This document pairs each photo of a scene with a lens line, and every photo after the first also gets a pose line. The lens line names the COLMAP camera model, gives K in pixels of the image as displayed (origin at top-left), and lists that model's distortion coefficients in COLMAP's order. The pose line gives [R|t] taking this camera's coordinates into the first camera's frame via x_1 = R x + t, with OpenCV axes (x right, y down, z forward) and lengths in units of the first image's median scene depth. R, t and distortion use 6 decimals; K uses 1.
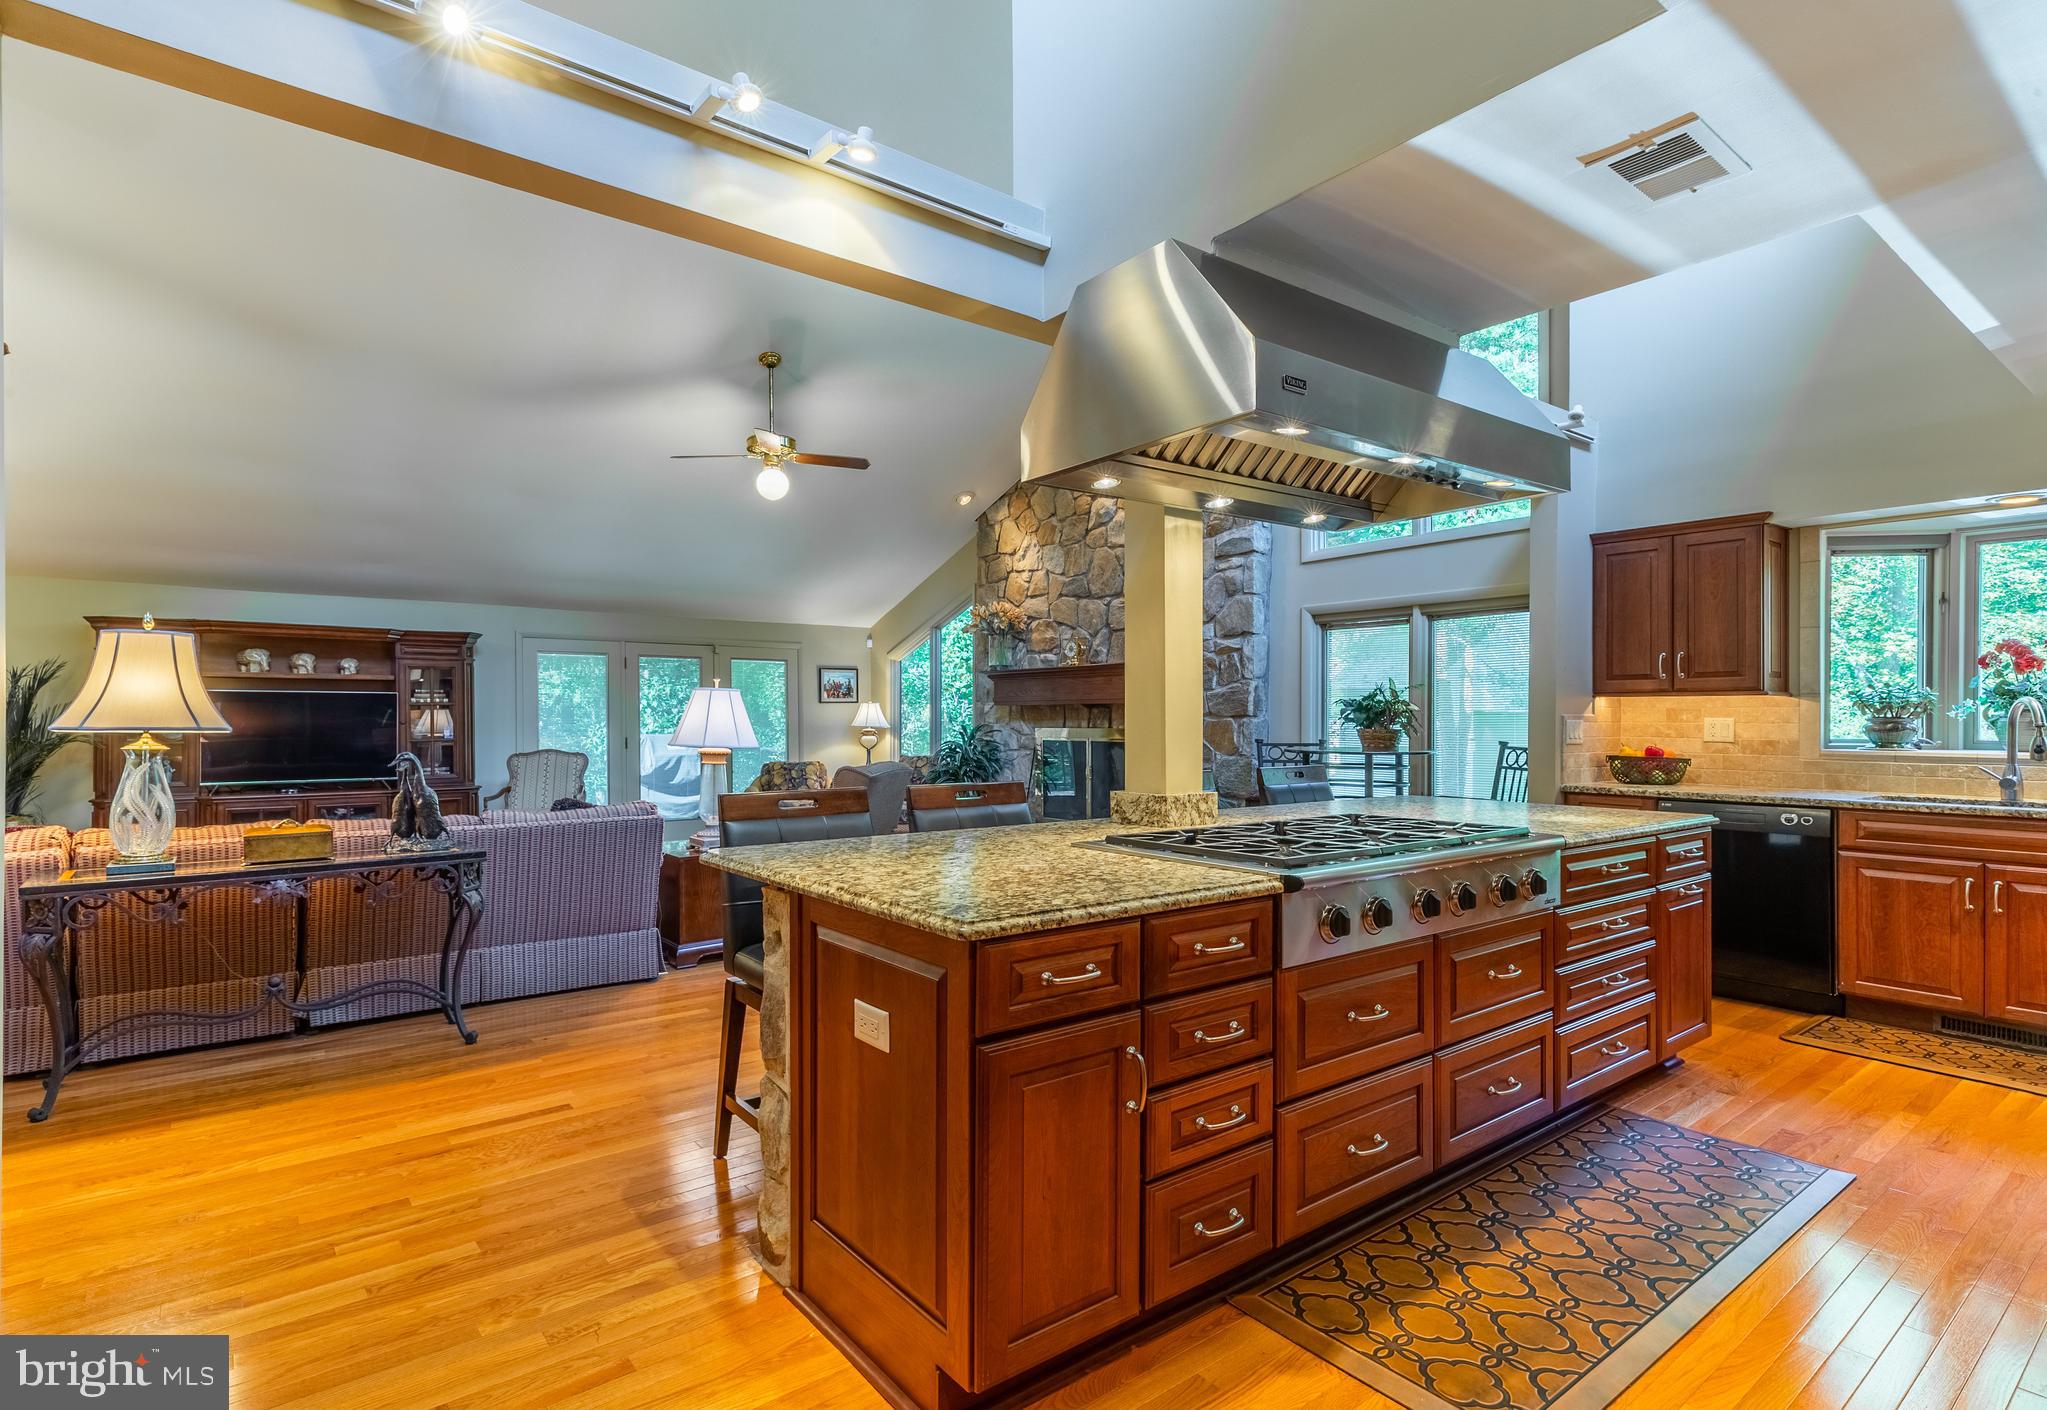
lens RADIAL K [[988.3, 0, 984.0], [0, 988.3, 705.9], [0, 0, 1]] dist [0.002414, 0.000450]
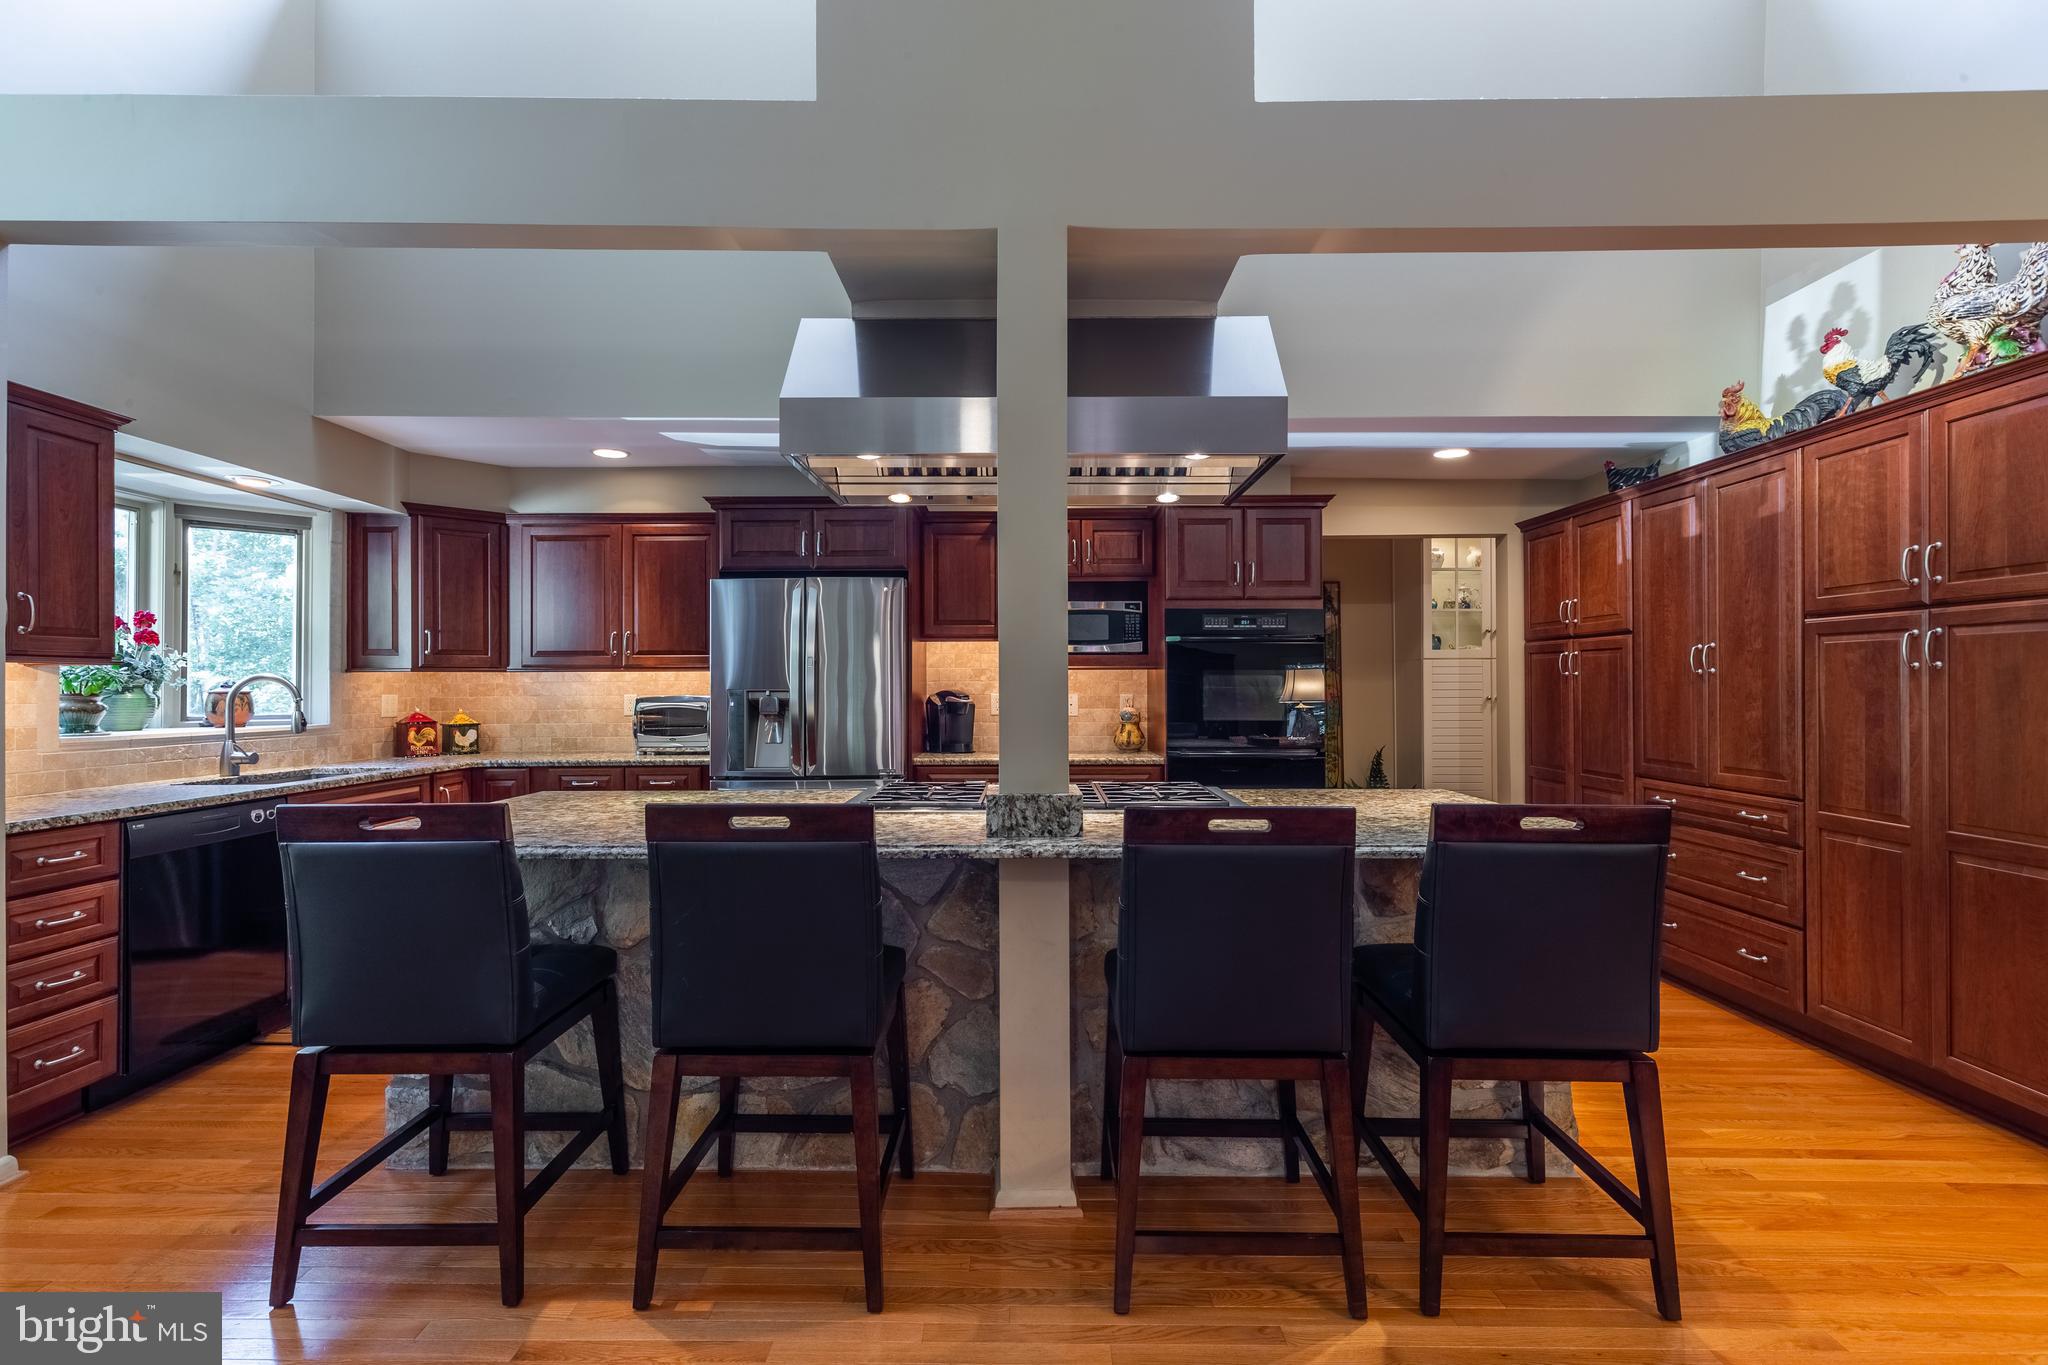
lens RADIAL K [[946.8, 0, 1018.1], [0, 946.8, 680.5], [0, 0, 1]] dist [0.003469, -0.000443]
pose [[-0.809294, 0.006636, 0.587366, -0.162065], [-0.003326, 0.999868, -0.015879, 0.009285], [-0.587394, -0.014804, -0.809166, 1.157758]]
